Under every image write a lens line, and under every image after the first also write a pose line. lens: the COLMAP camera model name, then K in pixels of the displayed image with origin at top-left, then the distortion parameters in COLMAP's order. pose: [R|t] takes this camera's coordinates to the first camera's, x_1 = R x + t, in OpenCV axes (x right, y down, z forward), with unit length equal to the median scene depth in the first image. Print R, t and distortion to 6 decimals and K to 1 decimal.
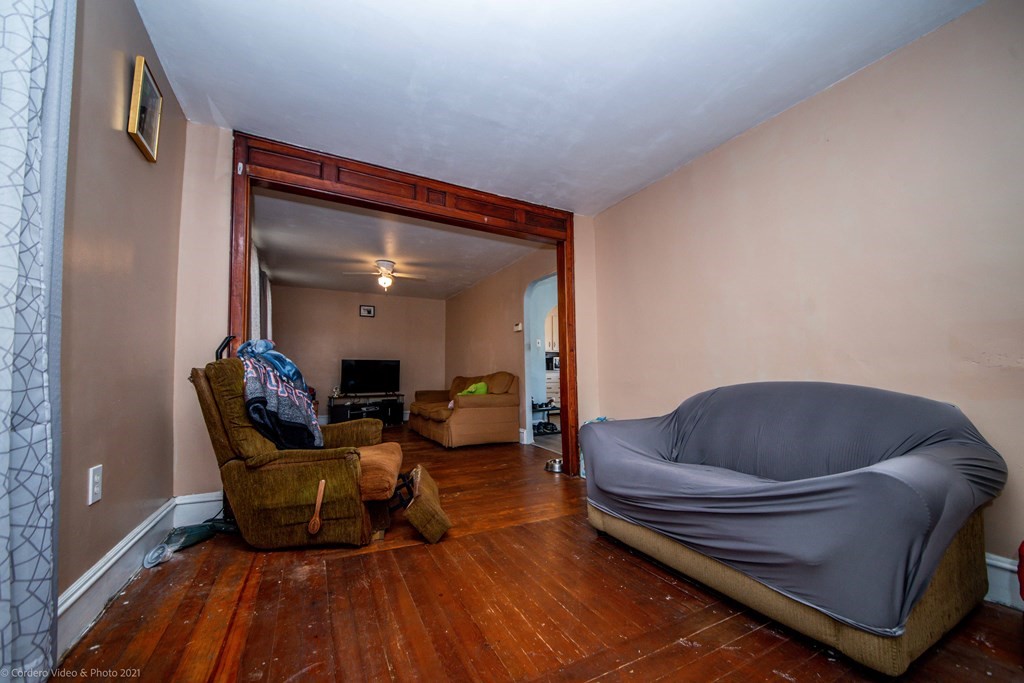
lens RADIAL K [[390.7, 0, 512.0], [0, 390.7, 341.5], [0, 0, 1]] dist [0.000507, 0.000008]
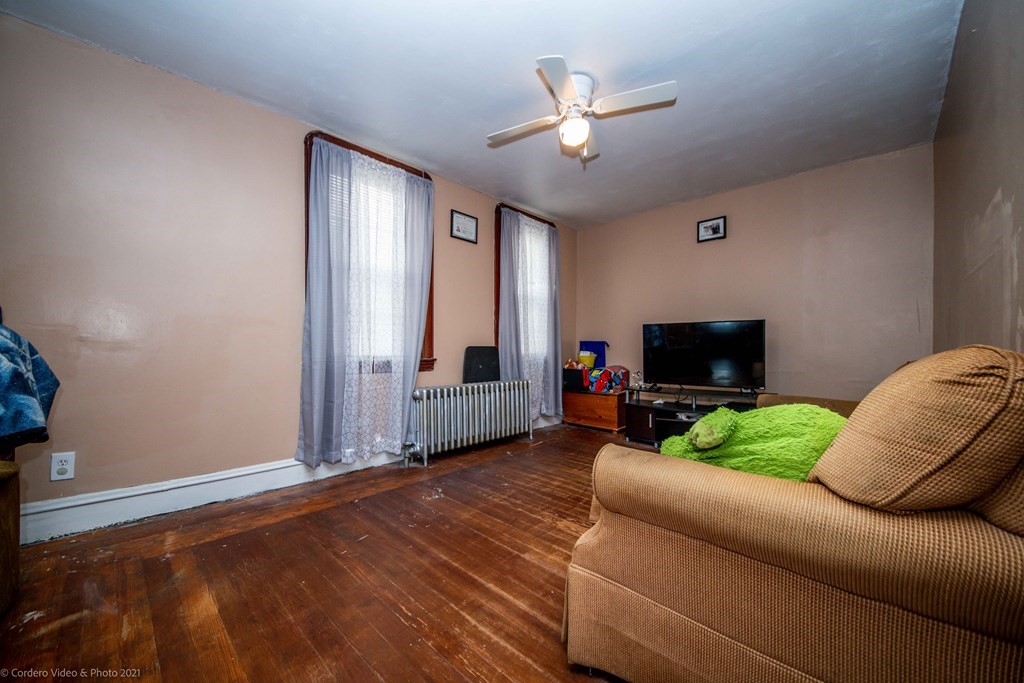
lens RADIAL K [[385.6, 0, 509.5], [0, 385.6, 360.4], [0, 0, 1]] dist [0.000215, -0.000068]
pose [[0.301966, 0.036504, -0.952619, 0.044718], [0.064737, 0.996175, 0.058693, 0.050902], [0.951118, -0.079393, 0.298448, 0.613438]]
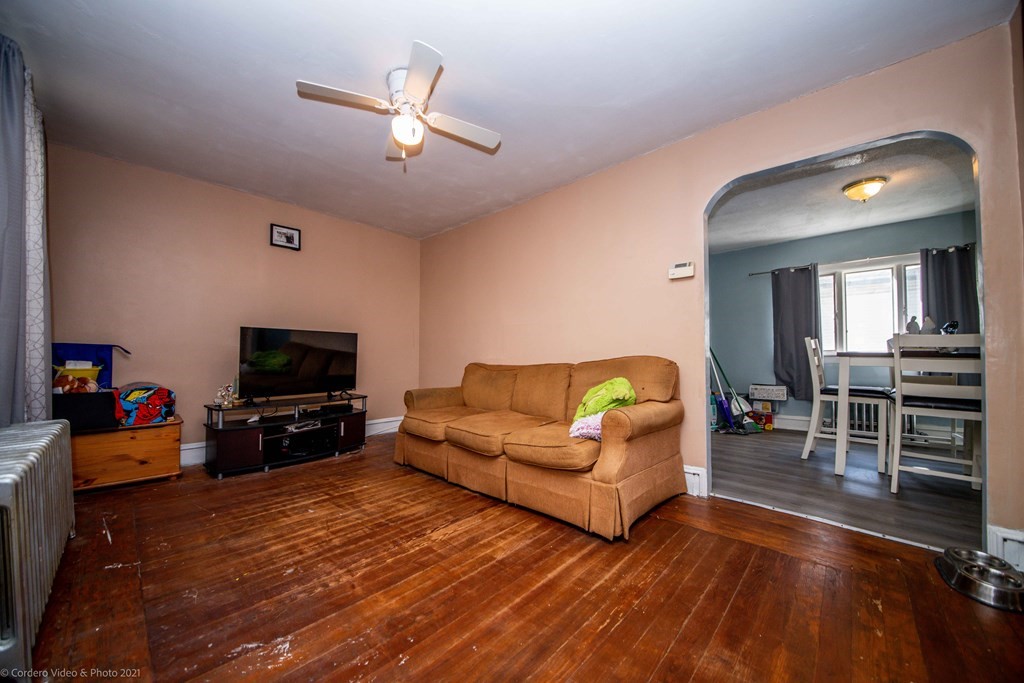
lens RADIAL K [[369.8, 0, 507.3], [0, 369.8, 356.8], [0, 0, 1]] dist [0.000055, -0.000159]
pose [[0.948932, 0.006961, 0.315404, -0.260720], [-0.028563, 0.997546, 0.063921, 0.042775], [-0.314185, -0.069666, 0.946802, 0.460976]]
